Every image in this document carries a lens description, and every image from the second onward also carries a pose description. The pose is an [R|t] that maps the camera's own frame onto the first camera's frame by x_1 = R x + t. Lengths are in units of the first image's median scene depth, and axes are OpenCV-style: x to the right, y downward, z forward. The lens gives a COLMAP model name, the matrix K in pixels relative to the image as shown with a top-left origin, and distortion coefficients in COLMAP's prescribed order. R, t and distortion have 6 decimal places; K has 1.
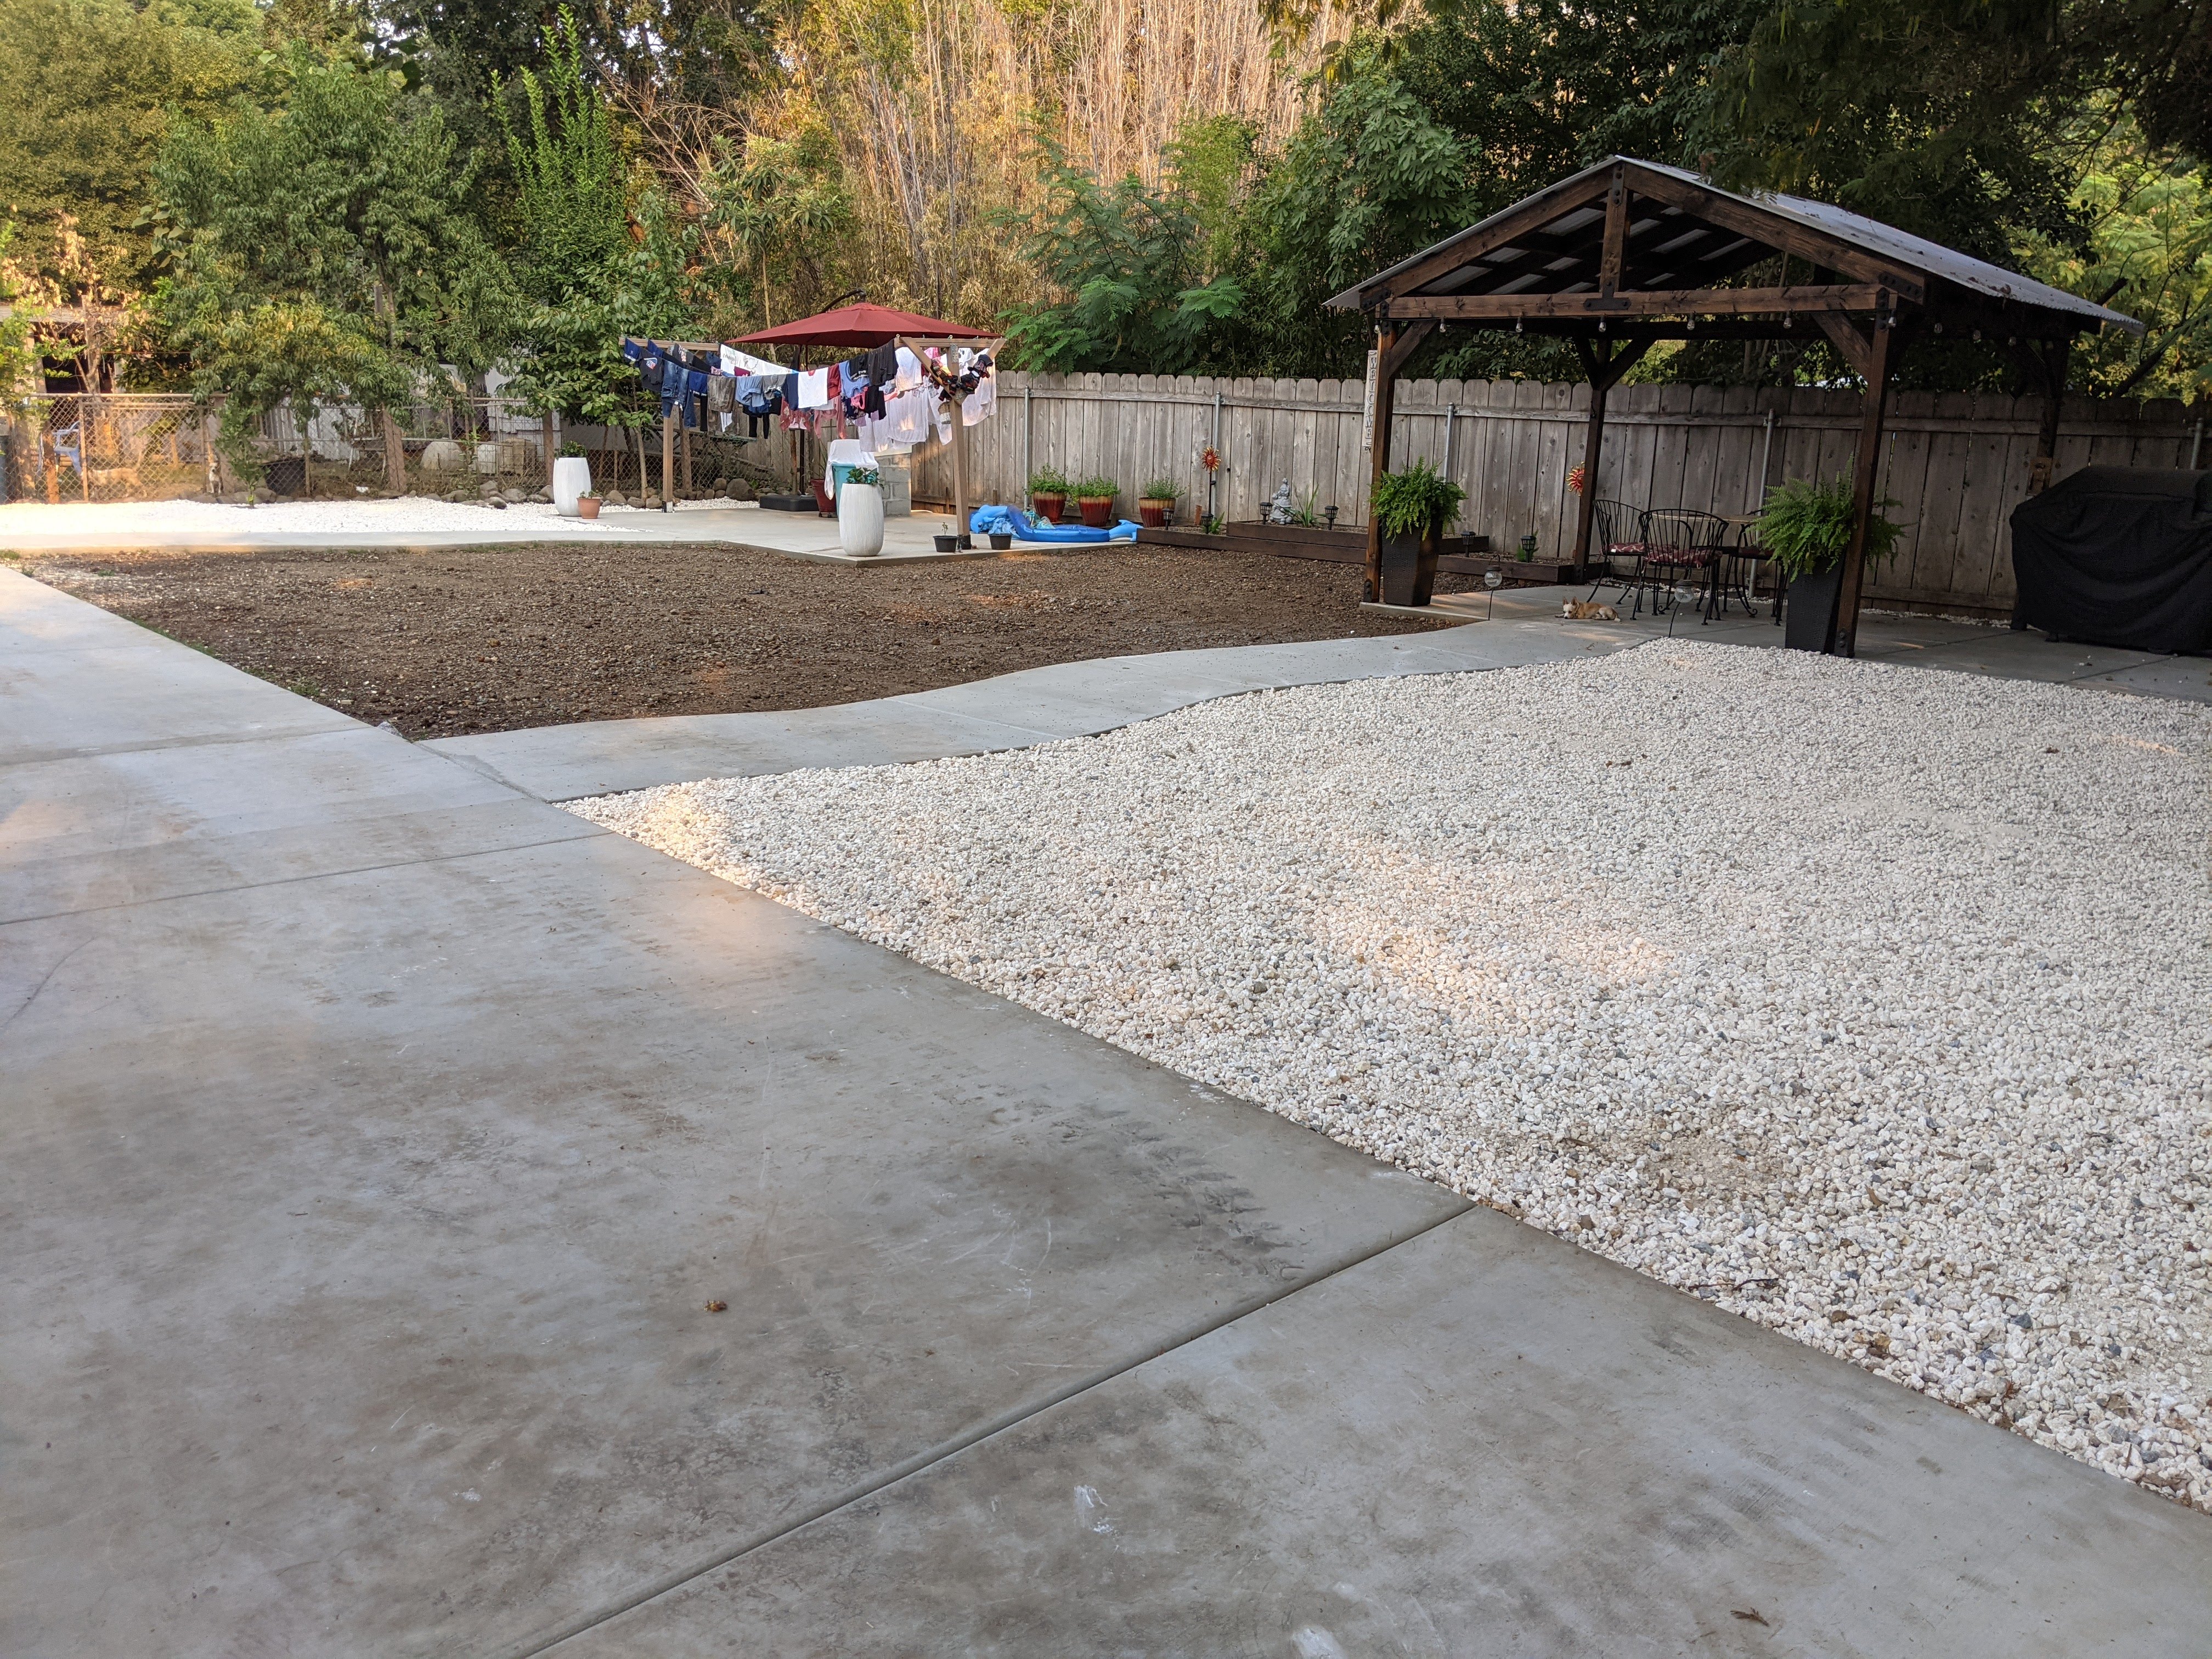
lens RADIAL K [[1701.7, 0, 1106.0], [0, 1701.7, 829.5], [0, 0, 1]] dist [0.072888, -0.161597]
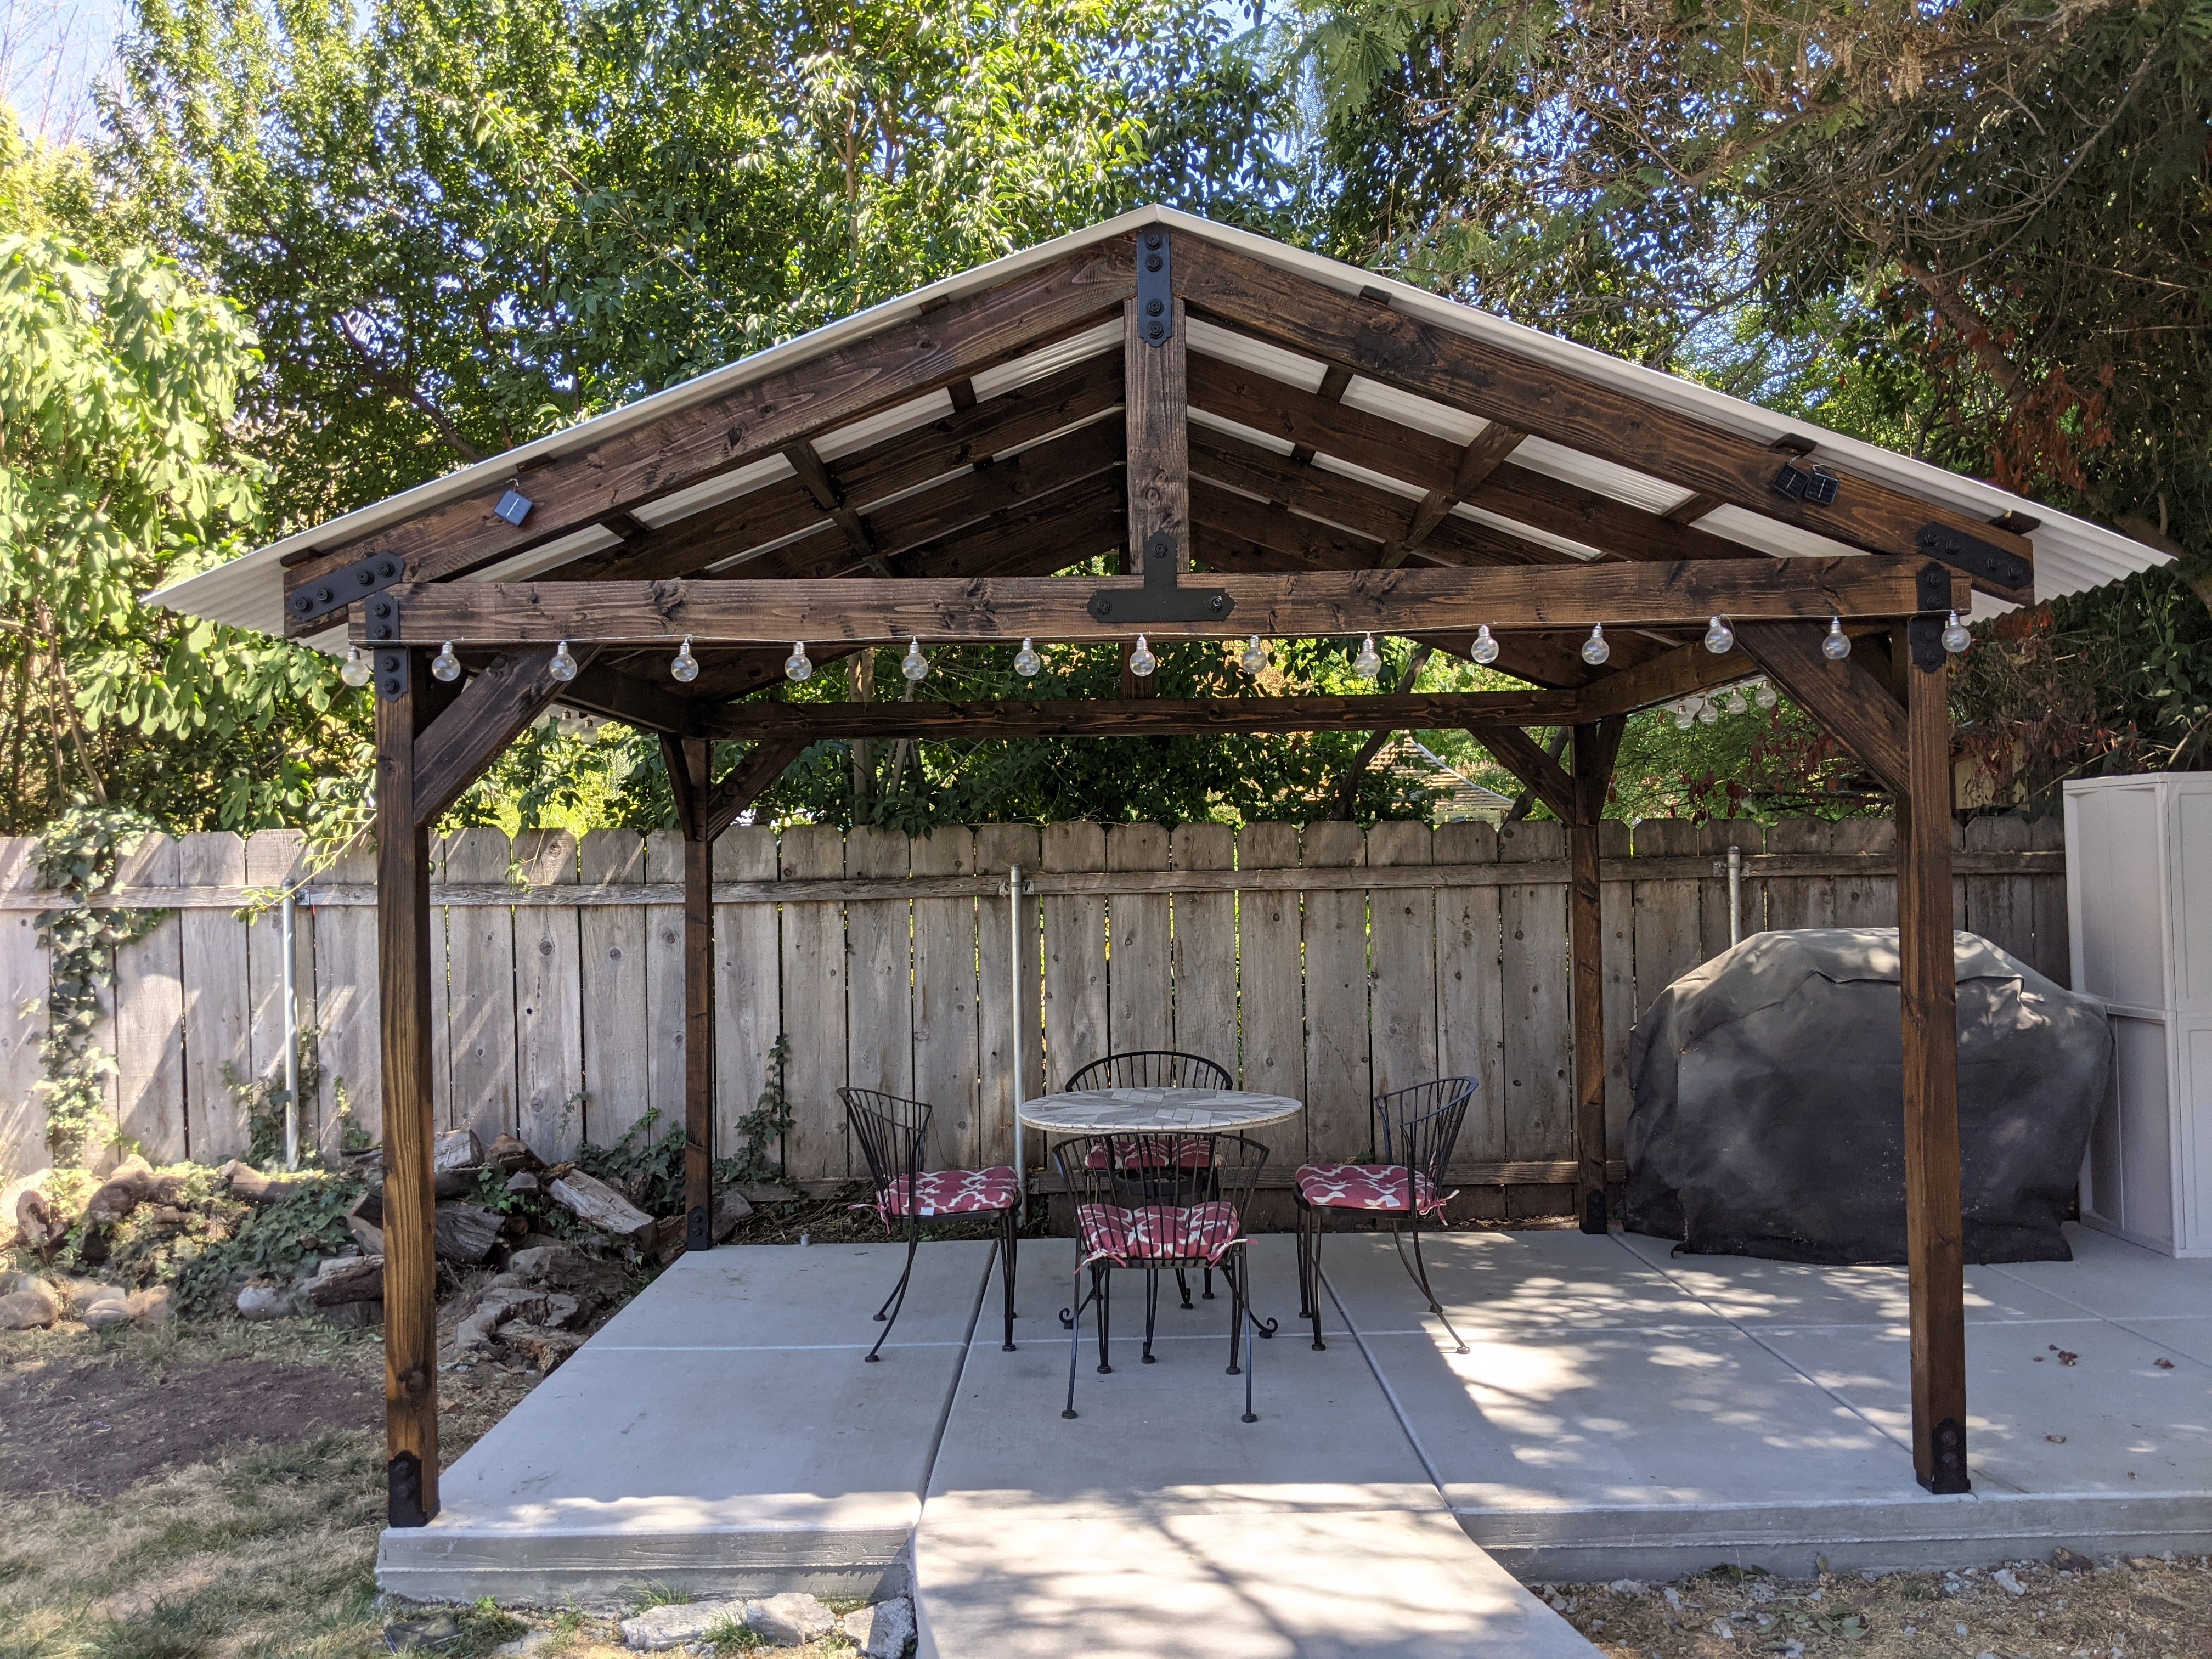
lens RADIAL K [[1708.9, 0, 1106.0], [0, 1708.9, 829.5], [0, 0, 1]] dist [0.038314, -0.098744]
pose [[0.686208, -0.030419, 0.726769, 0.049173], [0.212051, 0.964094, -0.159864, -0.401004], [-0.695811, 0.263812, 0.668020, 1.514866]]
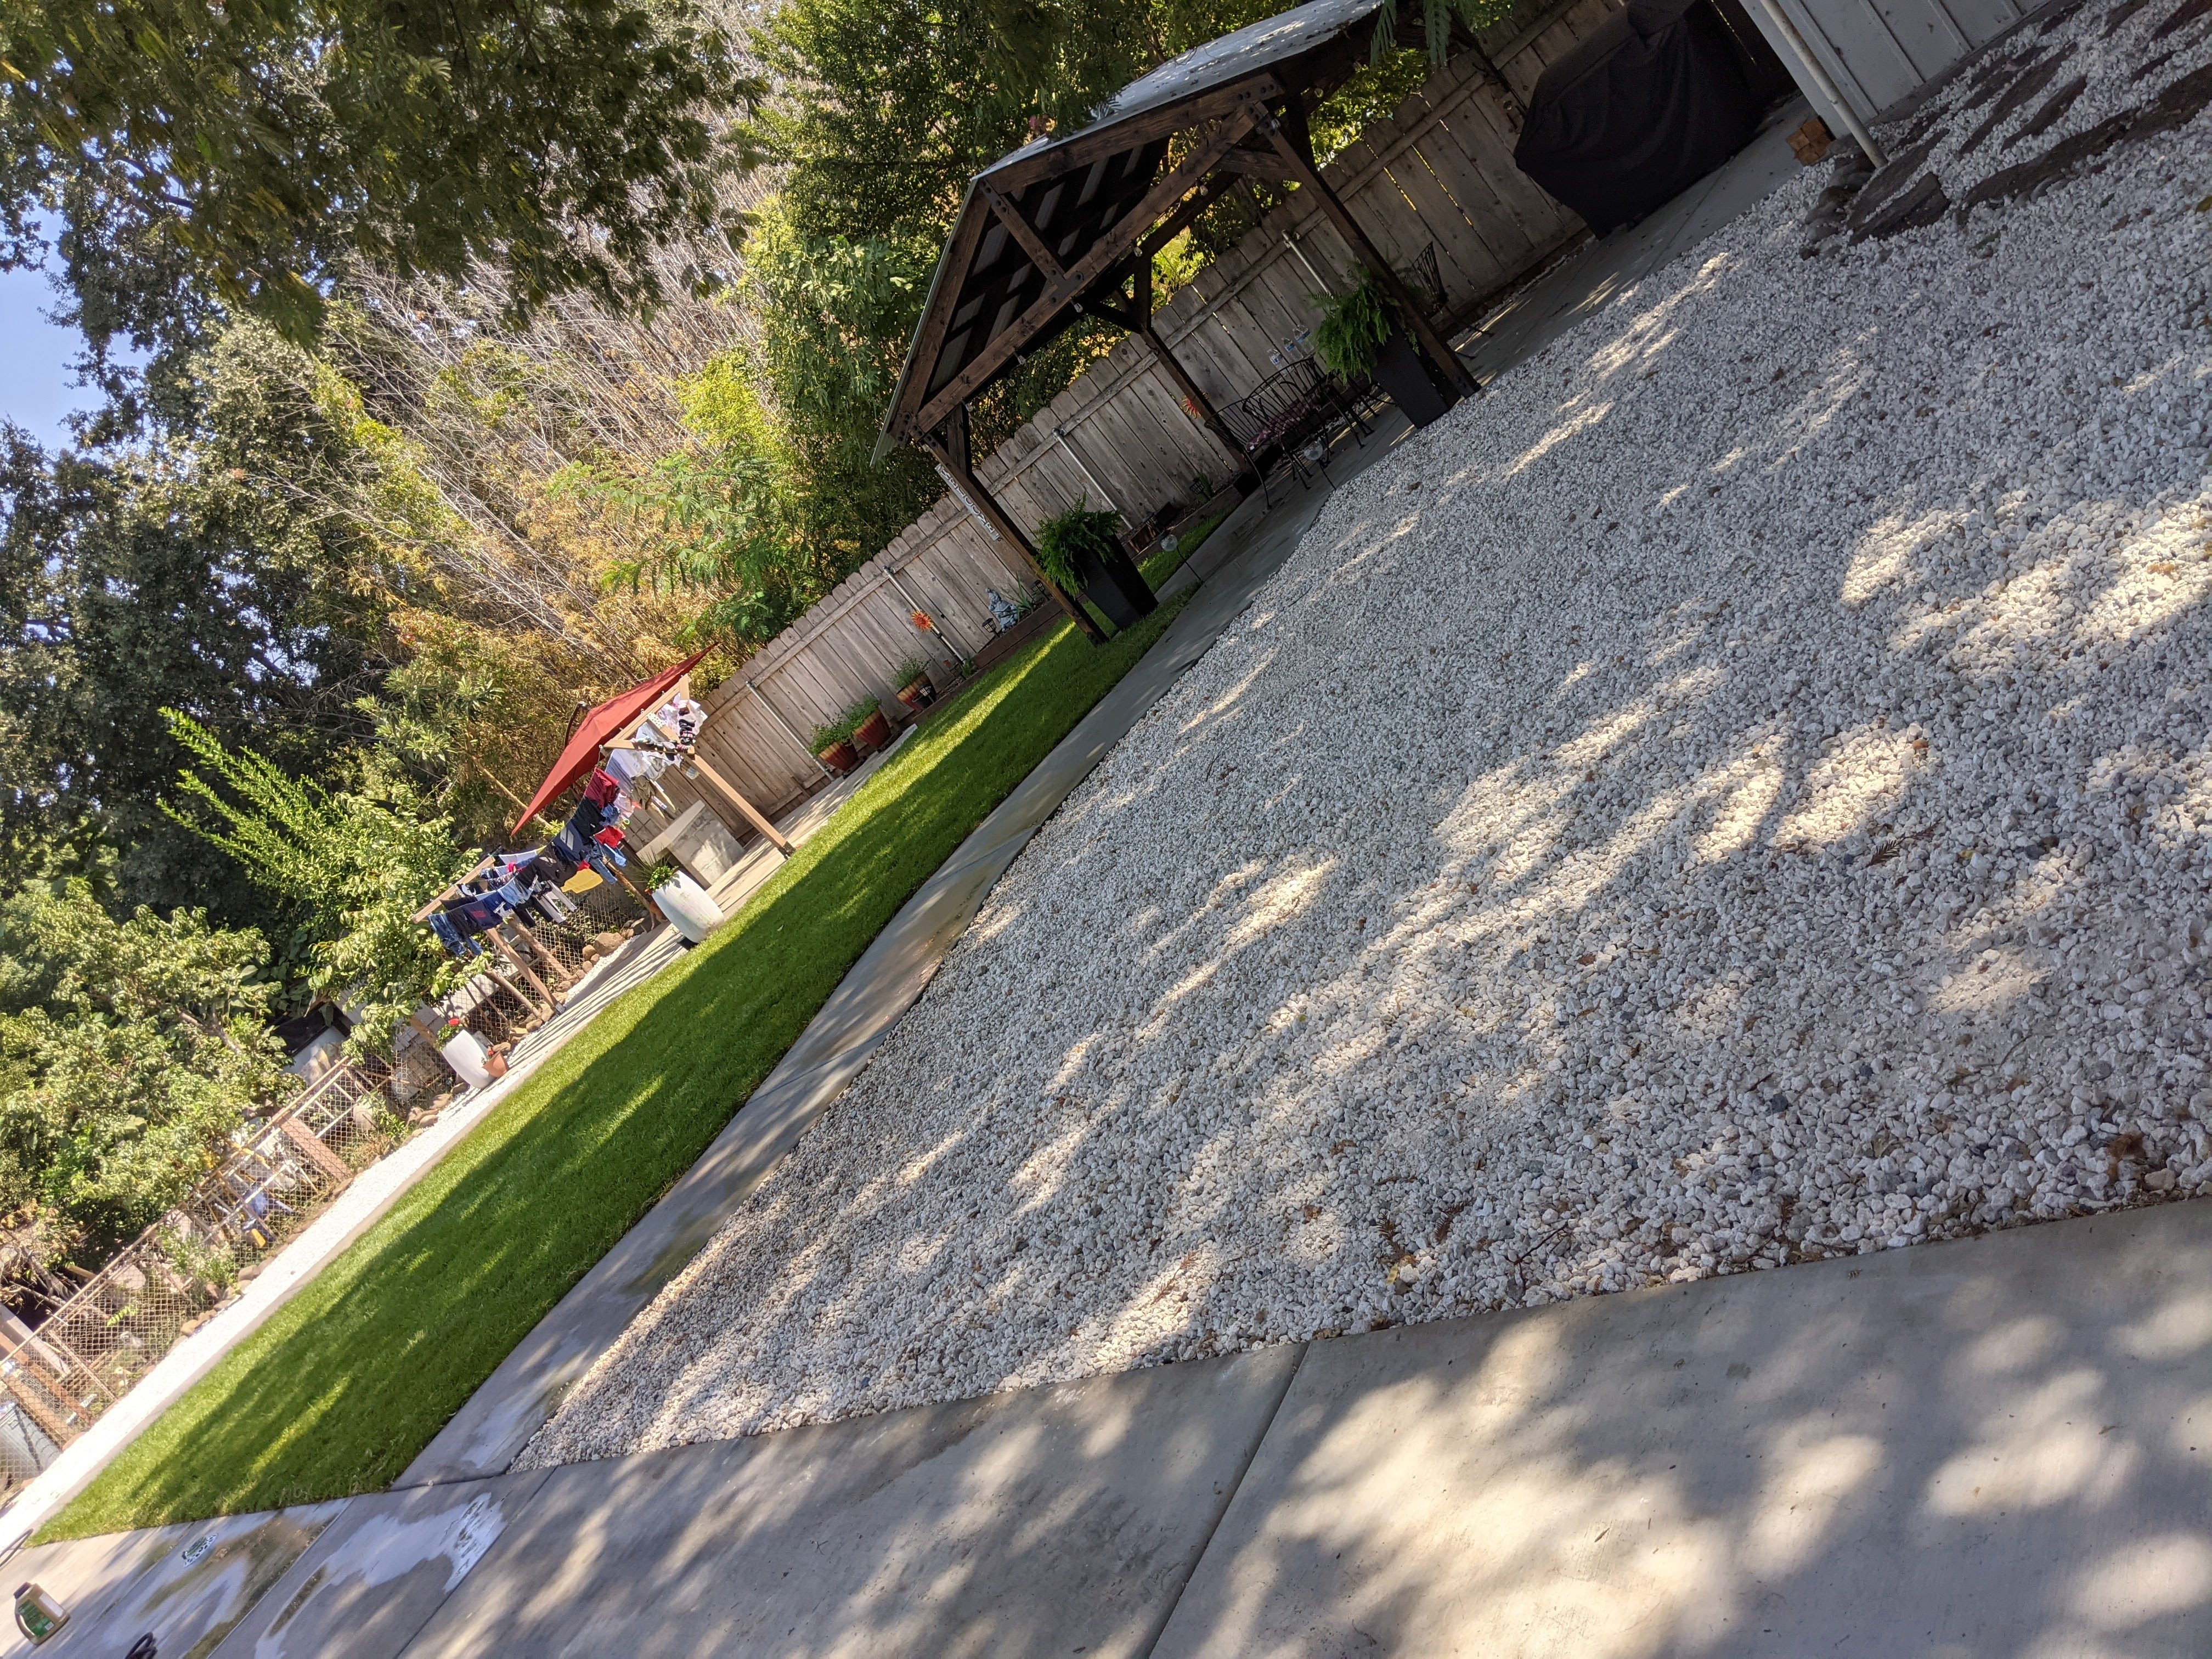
lens RADIAL K [[1694.6, 0, 1106.0], [0, 1694.6, 829.5], [0, 0, 1]] dist [0.004687, -0.000513]
pose [[0.743461, -0.668762, -0.004757, 0.202943], [0.667874, 0.742806, -0.046731, -0.015580], [0.034786, 0.031565, 0.998896, 0.027478]]
